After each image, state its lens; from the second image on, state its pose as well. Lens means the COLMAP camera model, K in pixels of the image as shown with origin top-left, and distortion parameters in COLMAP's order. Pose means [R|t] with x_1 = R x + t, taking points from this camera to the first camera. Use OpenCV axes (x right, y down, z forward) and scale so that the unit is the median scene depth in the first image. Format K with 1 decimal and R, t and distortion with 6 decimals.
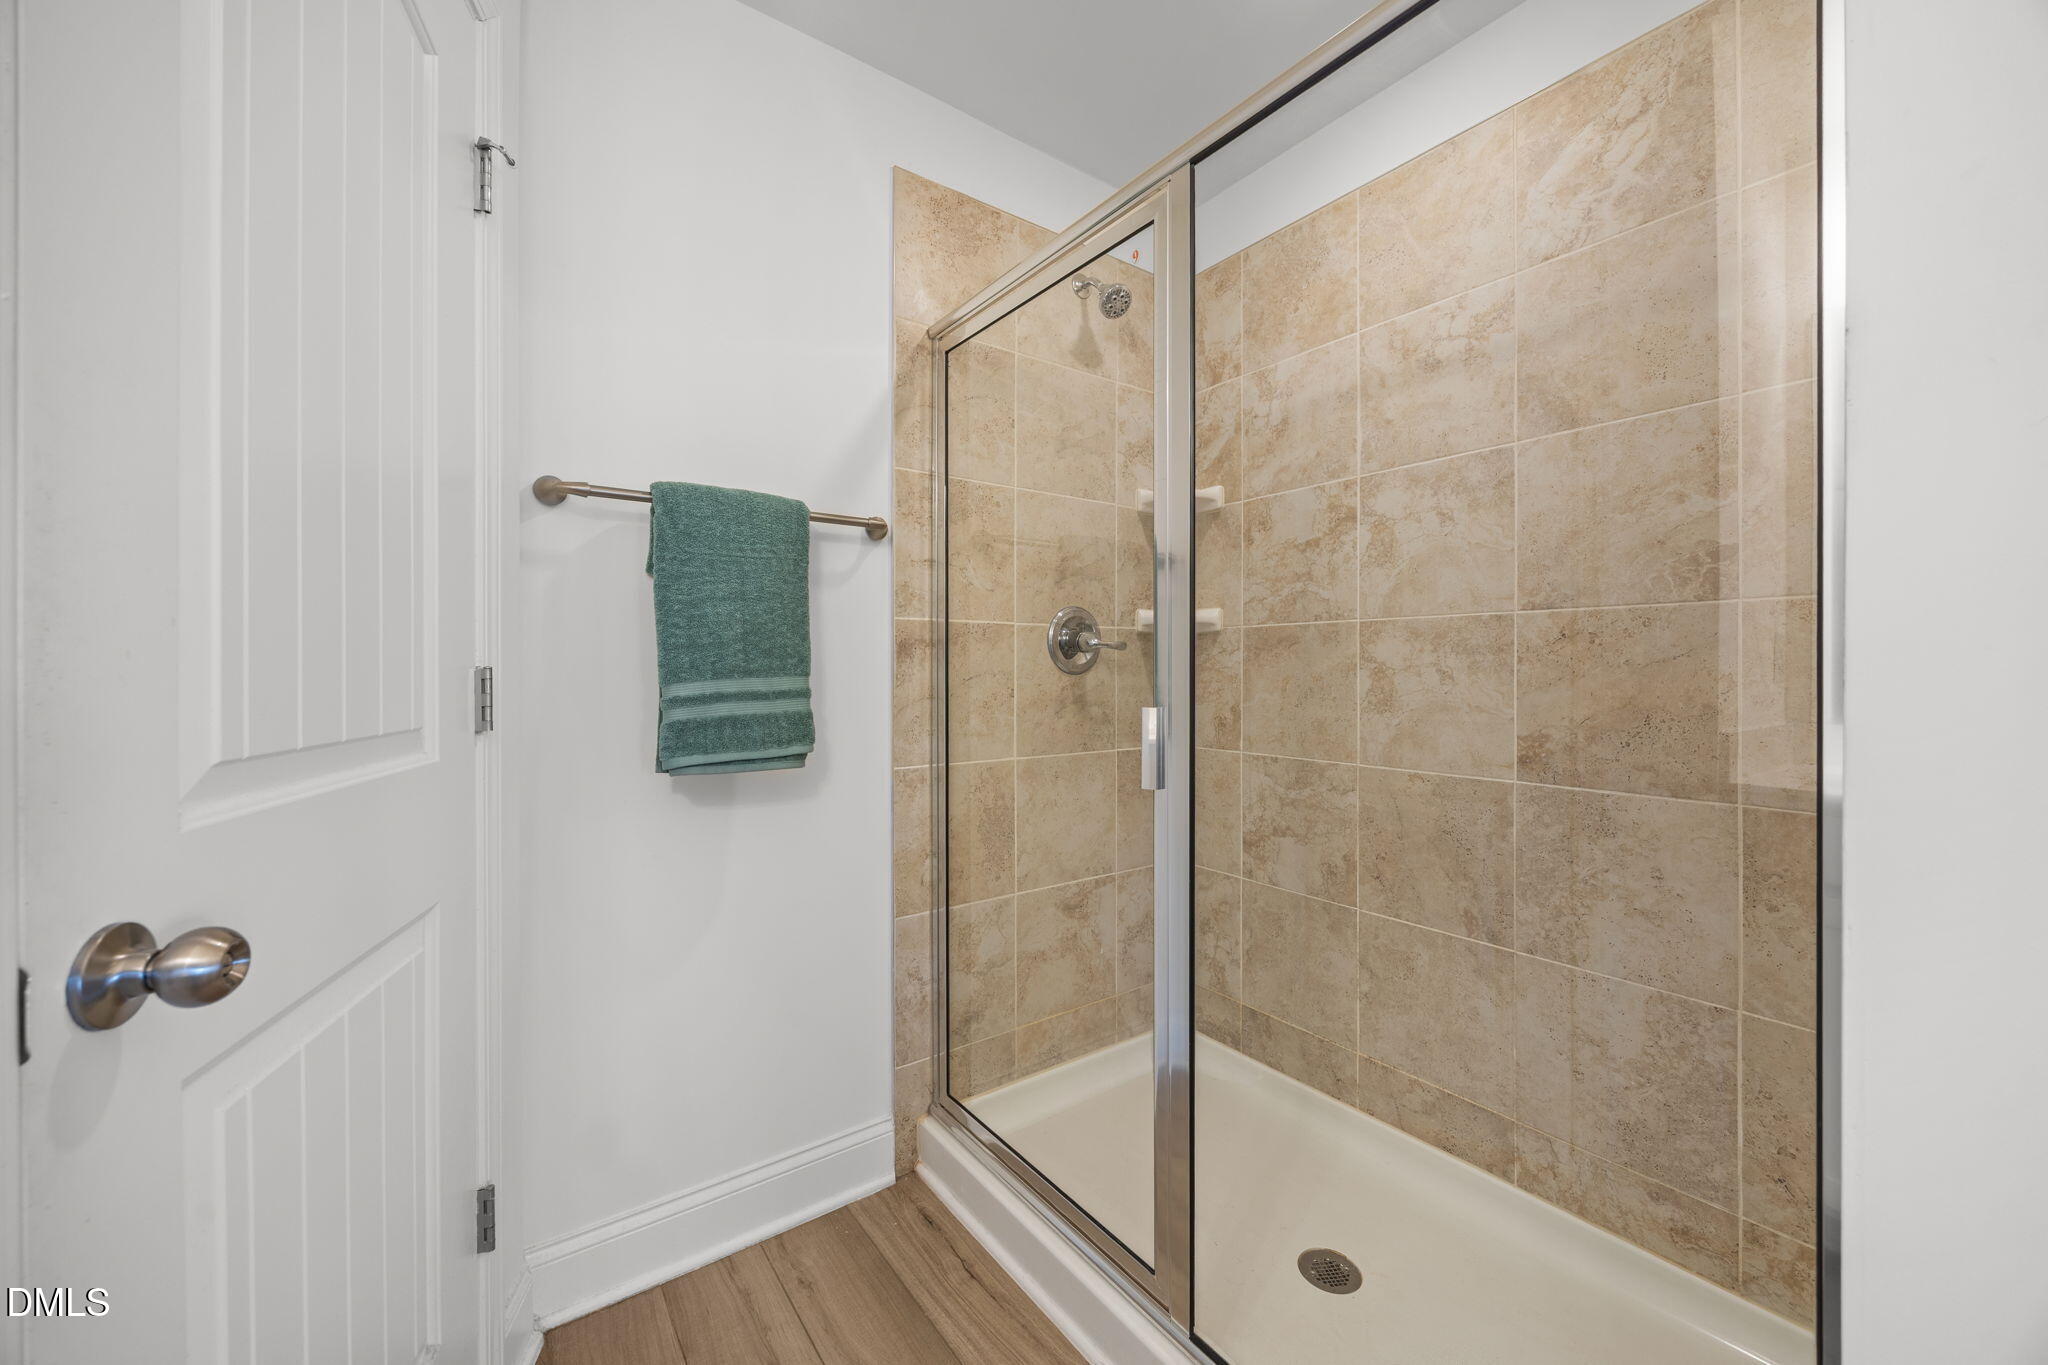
lens RADIAL K [[786.5, 0, 1023.8], [0, 786.5, 668.4], [0, 0, 1]] dist [-0.000606, -0.000290]
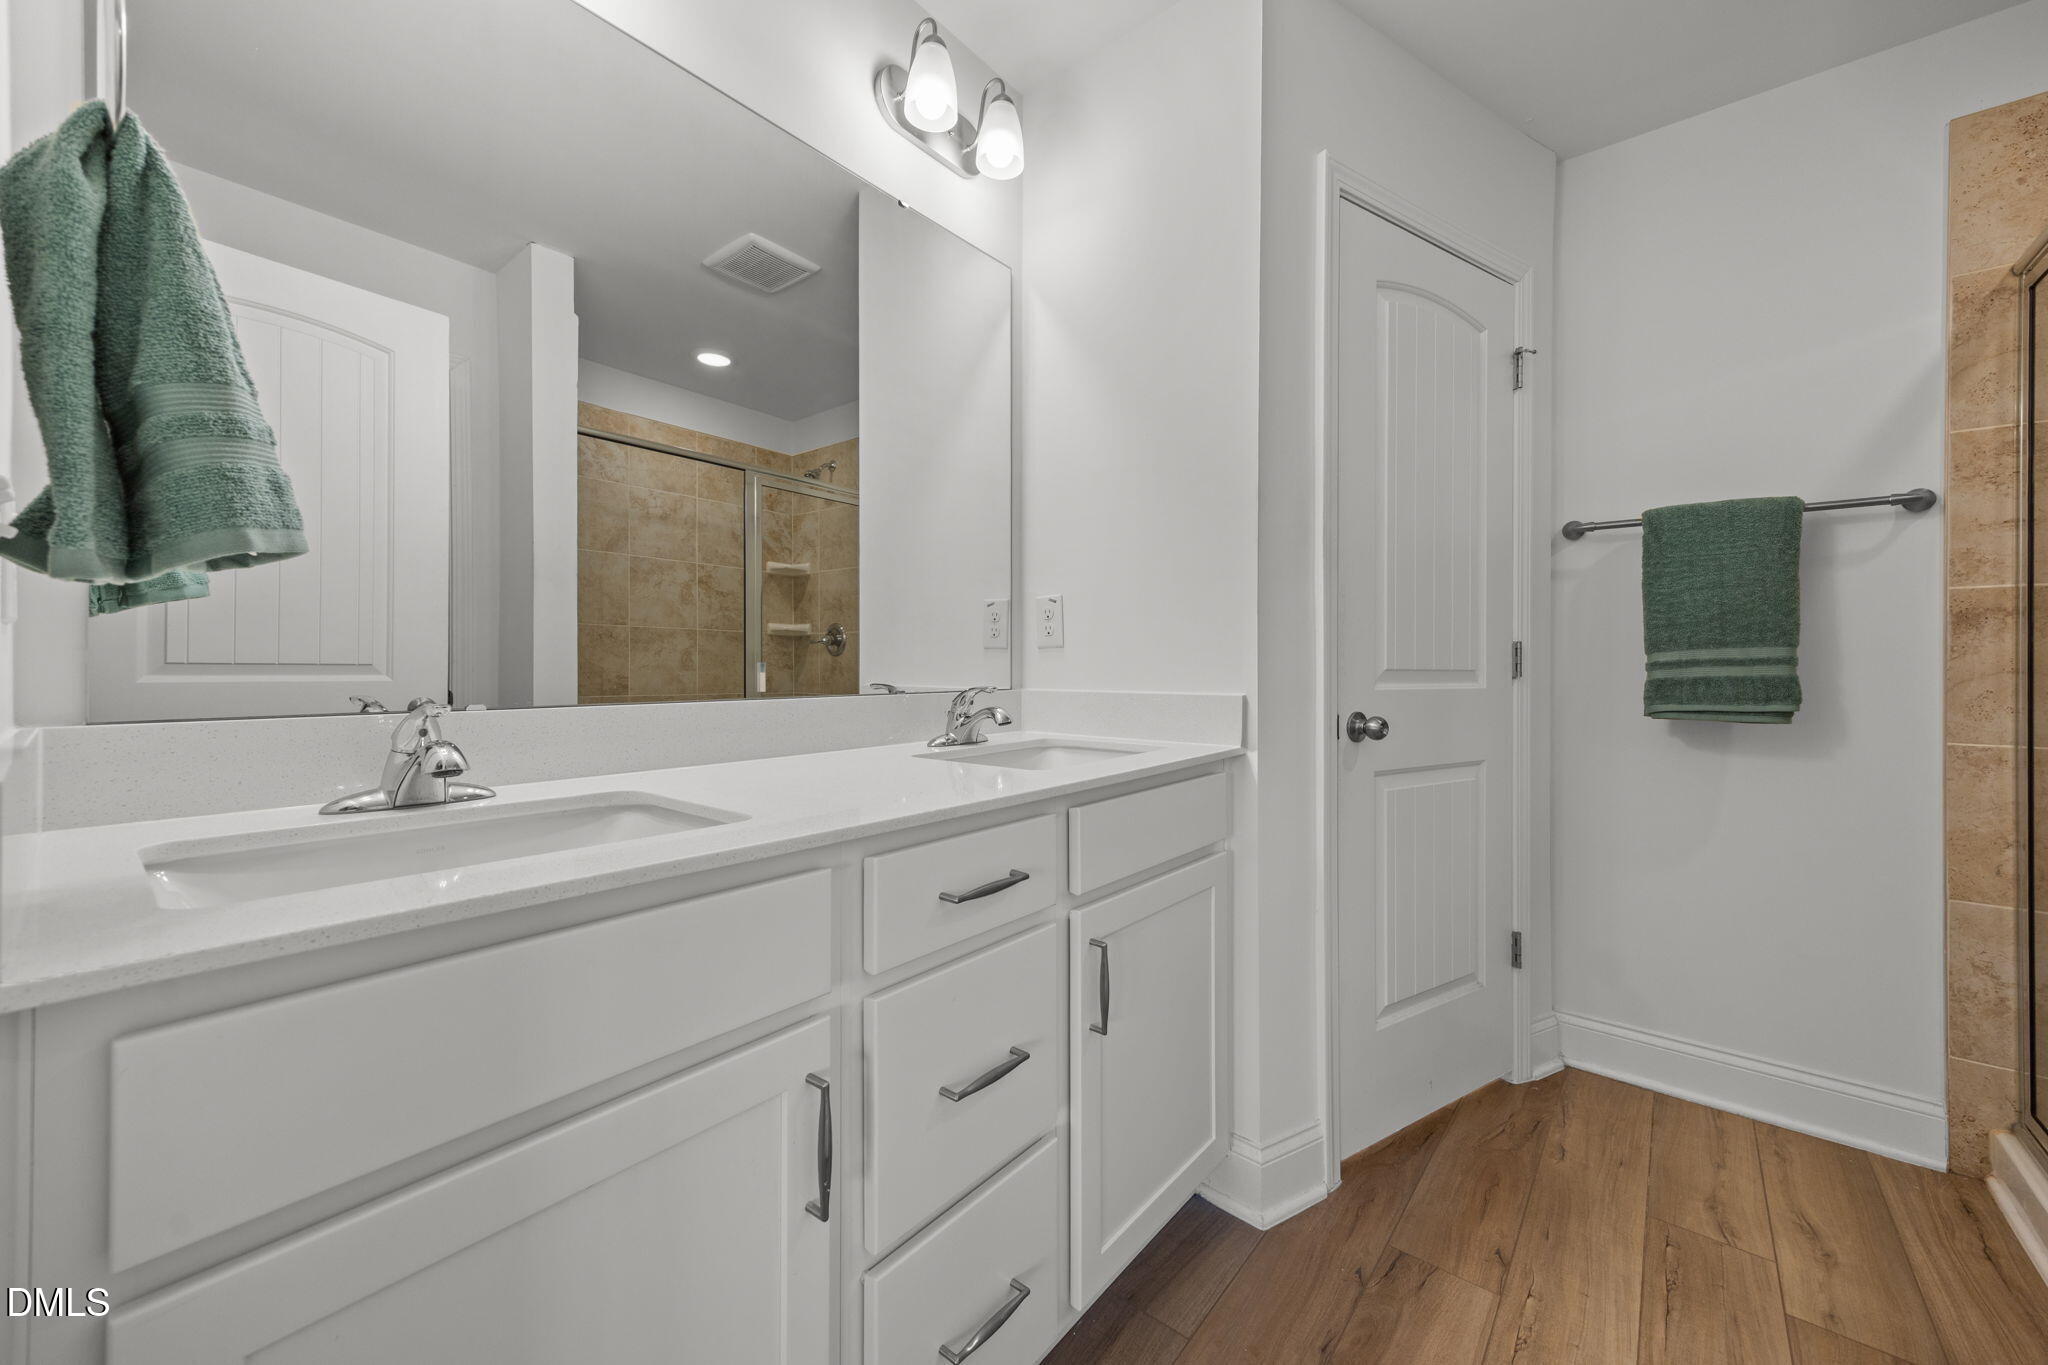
lens RADIAL K [[786.5, 0, 1023.8], [0, 786.5, 668.4], [0, 0, 1]] dist [-0.000606, -0.000290]
pose [[0.249612, -0.001246, -0.968345, 0.569906], [-0.007011, 0.999971, -0.003094, 0.053735], [0.968320, 0.007562, 0.249596, -0.398968]]
